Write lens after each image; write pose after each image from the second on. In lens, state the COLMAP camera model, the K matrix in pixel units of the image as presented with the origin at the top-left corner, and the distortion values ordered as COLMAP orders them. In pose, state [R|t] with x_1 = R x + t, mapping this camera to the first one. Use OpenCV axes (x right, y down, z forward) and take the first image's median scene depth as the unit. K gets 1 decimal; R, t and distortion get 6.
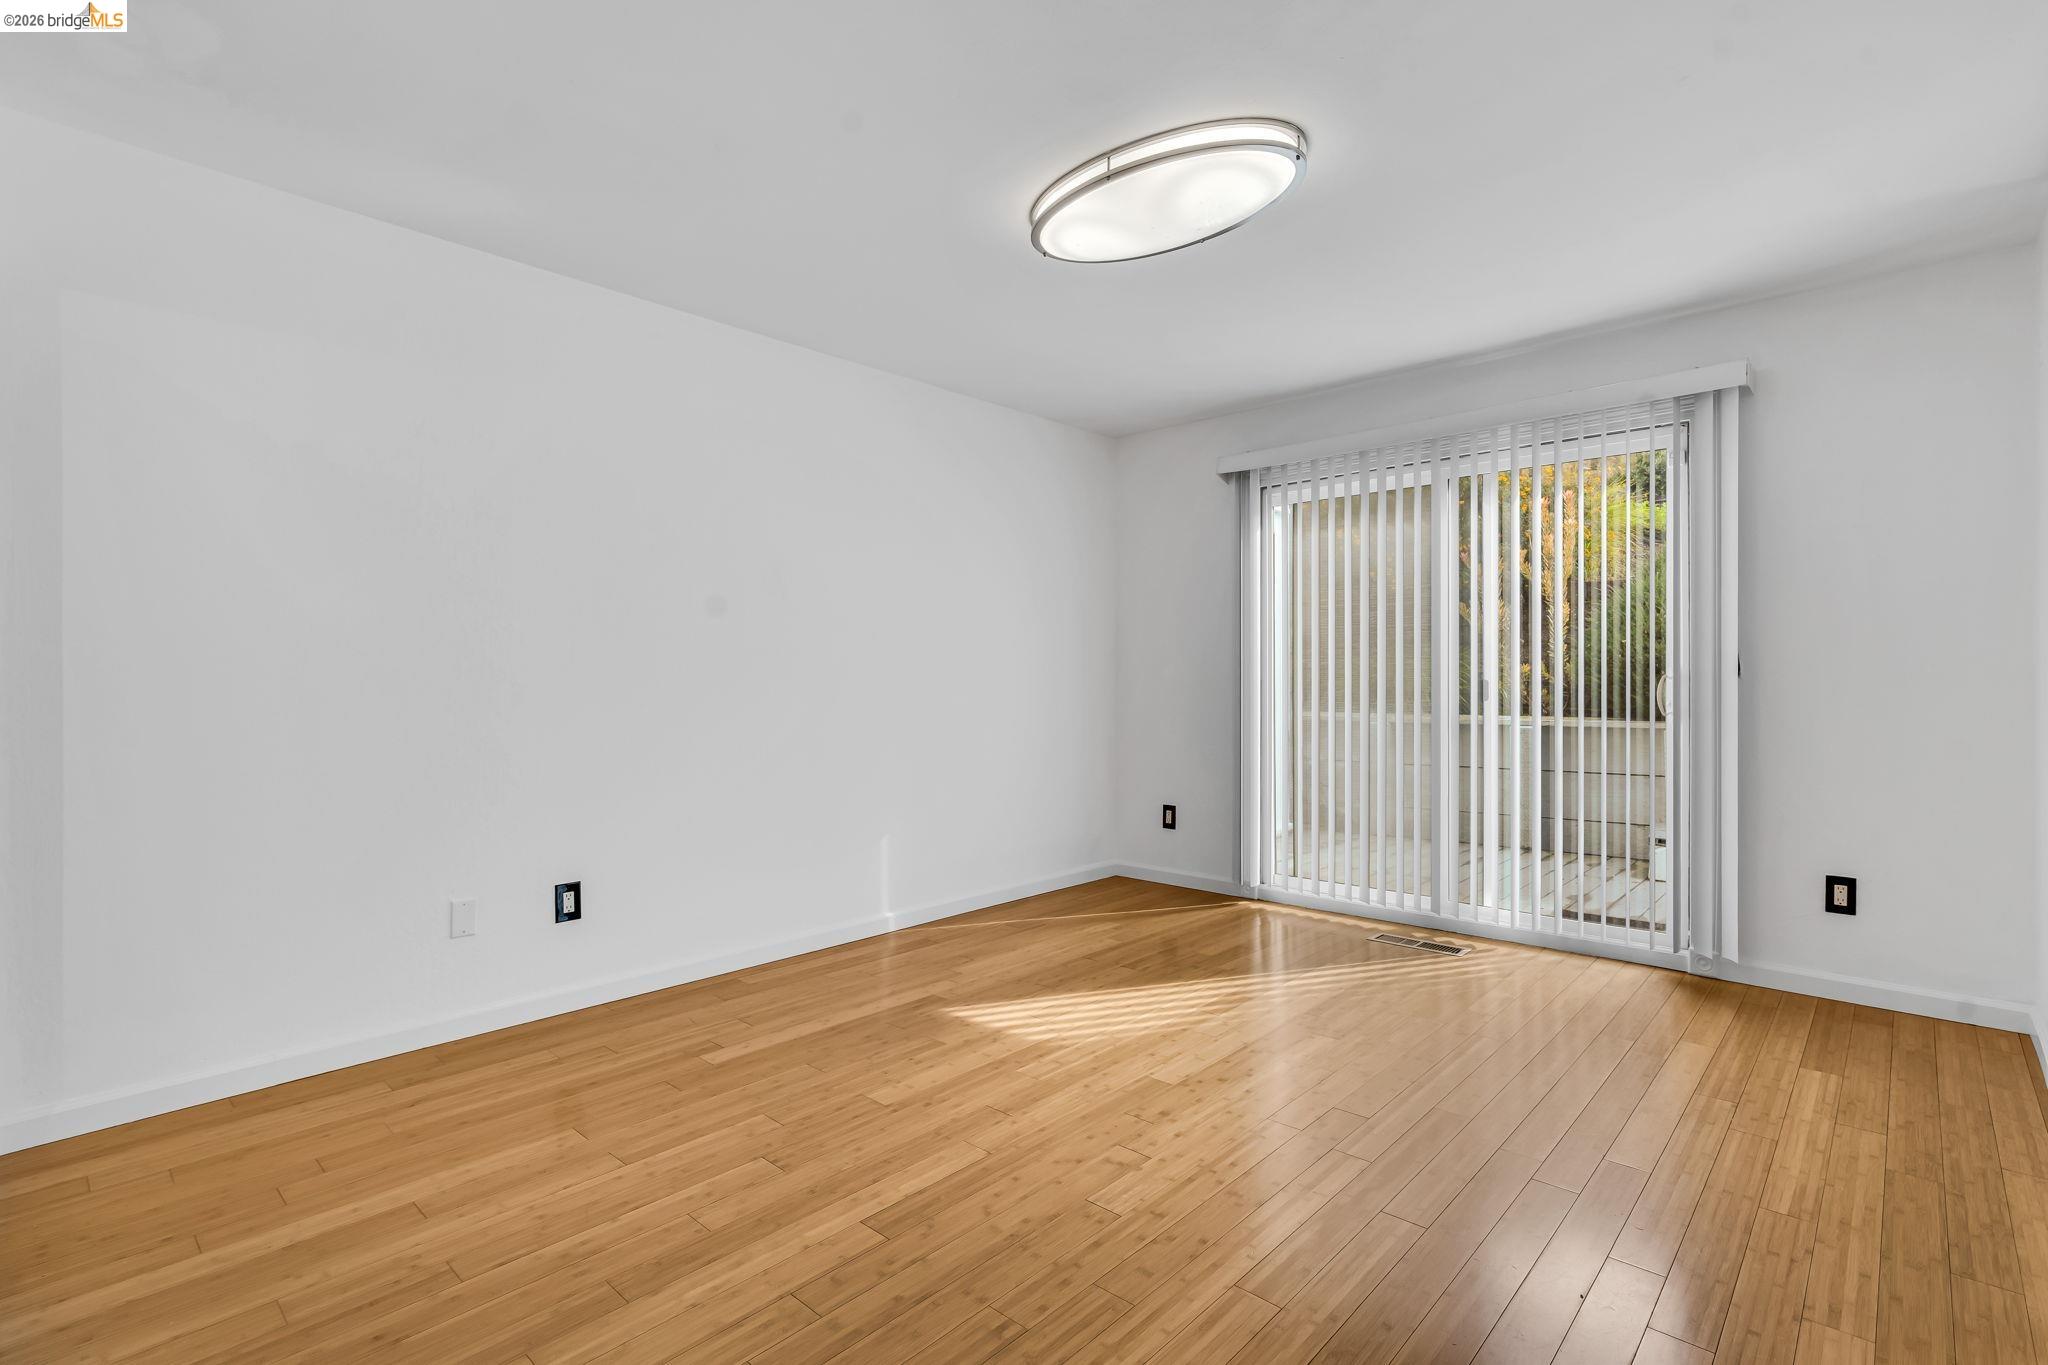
lens RADIAL K [[949.0, 0, 1028.3], [0, 949.0, 666.4], [0, 0, 1]] dist [-0.019366, 0.000084]
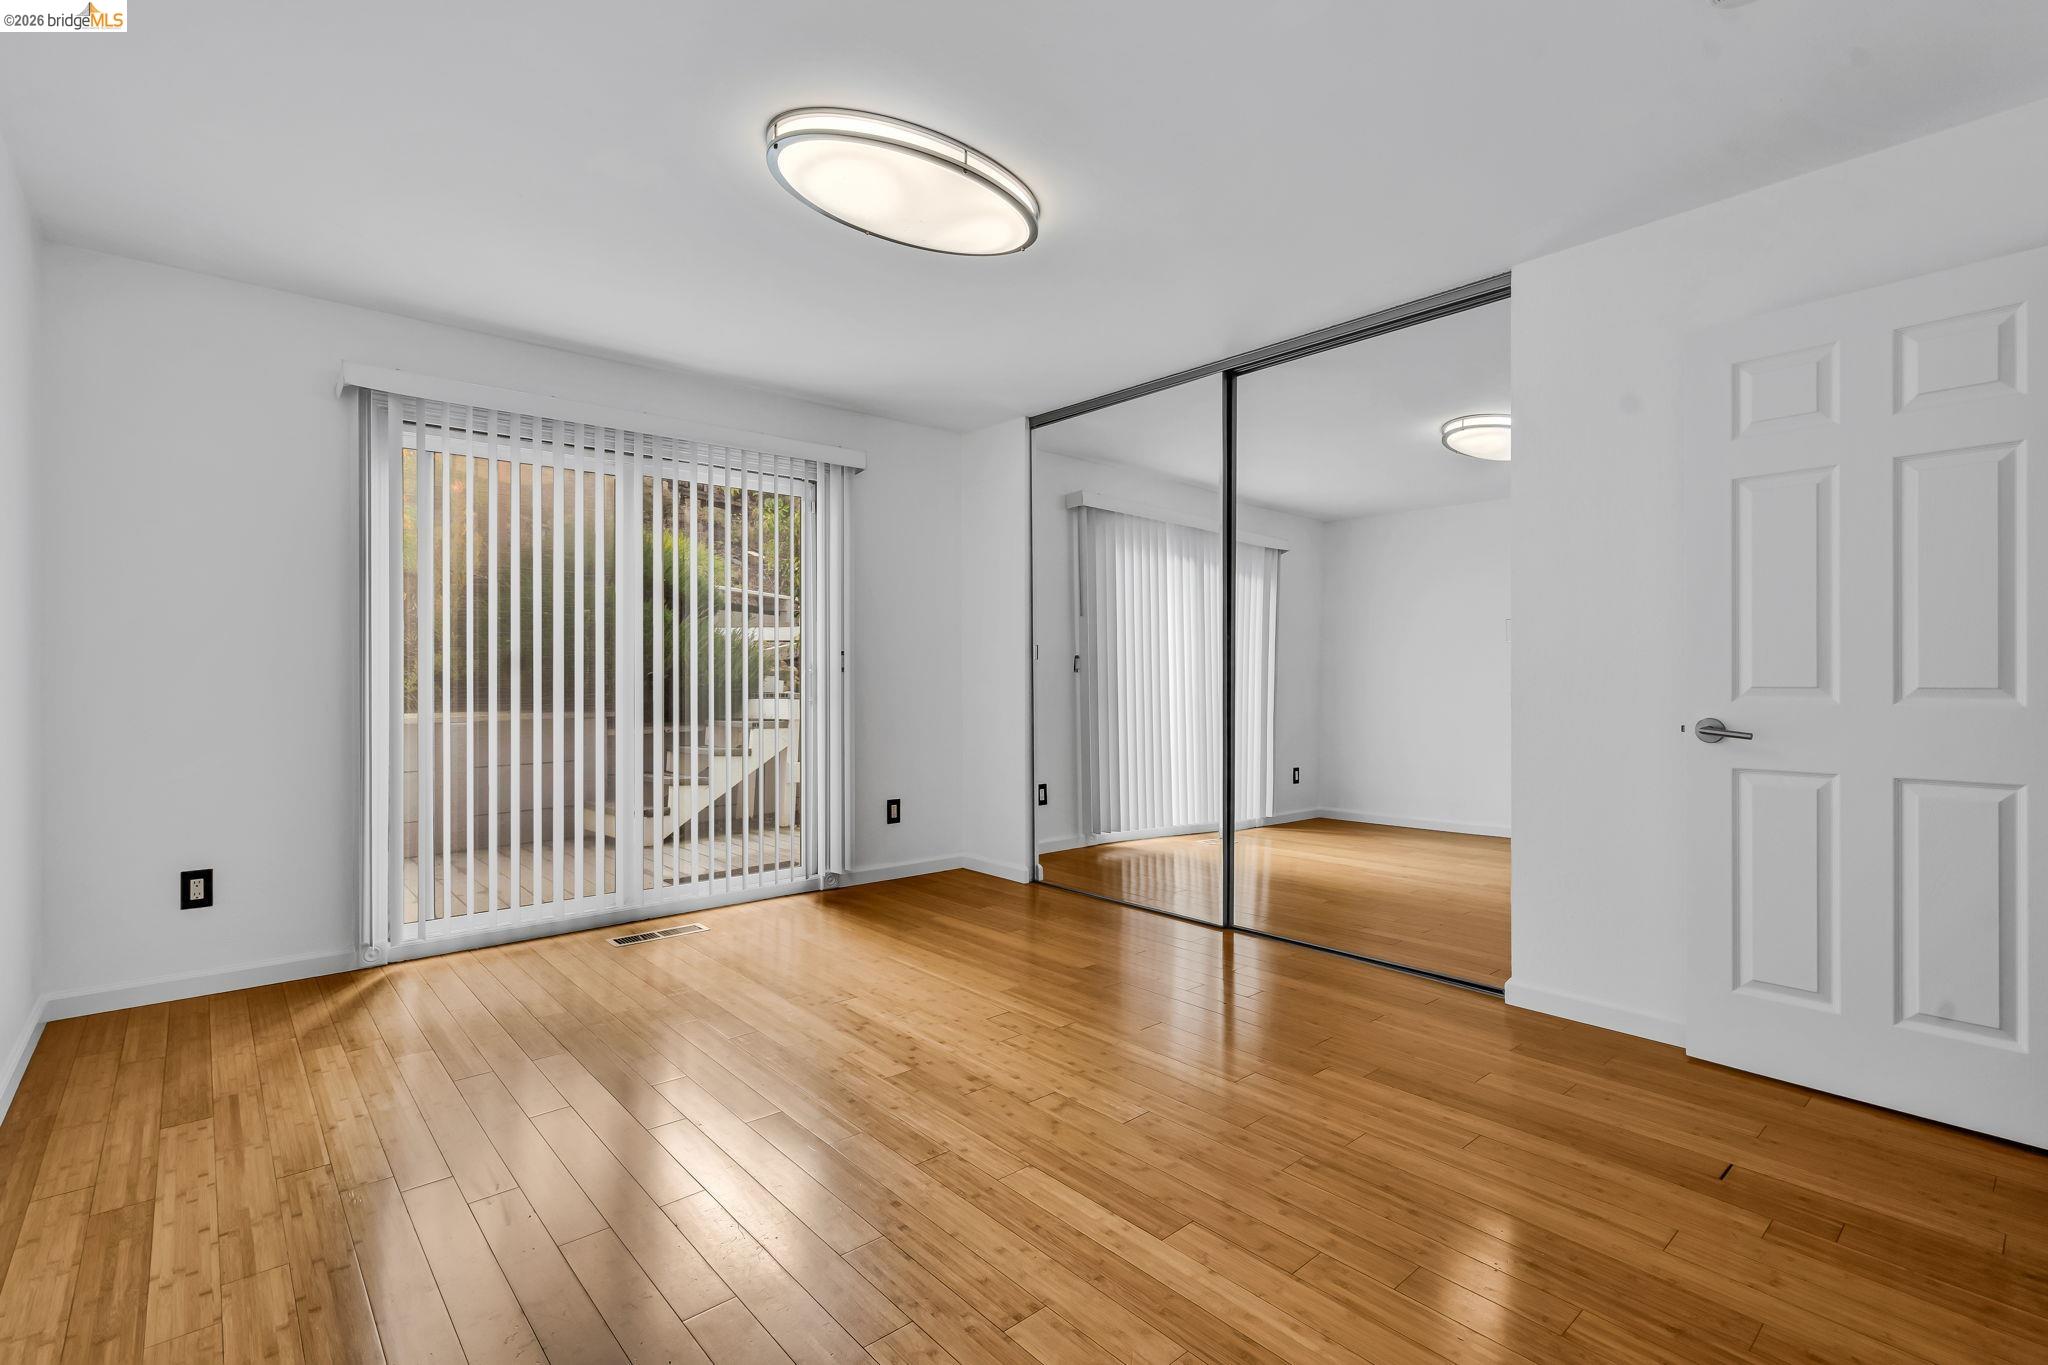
lens RADIAL K [[945.5, 0, 1025.1], [0, 945.5, 678.9], [0, 0, 1]] dist [0.001070, 0.000191]
pose [[0.104096, -0.006445, 0.994546, -0.859670], [-0.016040, 0.999838, 0.008158, 0.008466], [-0.994438, -0.016801, 0.103975, 0.784000]]
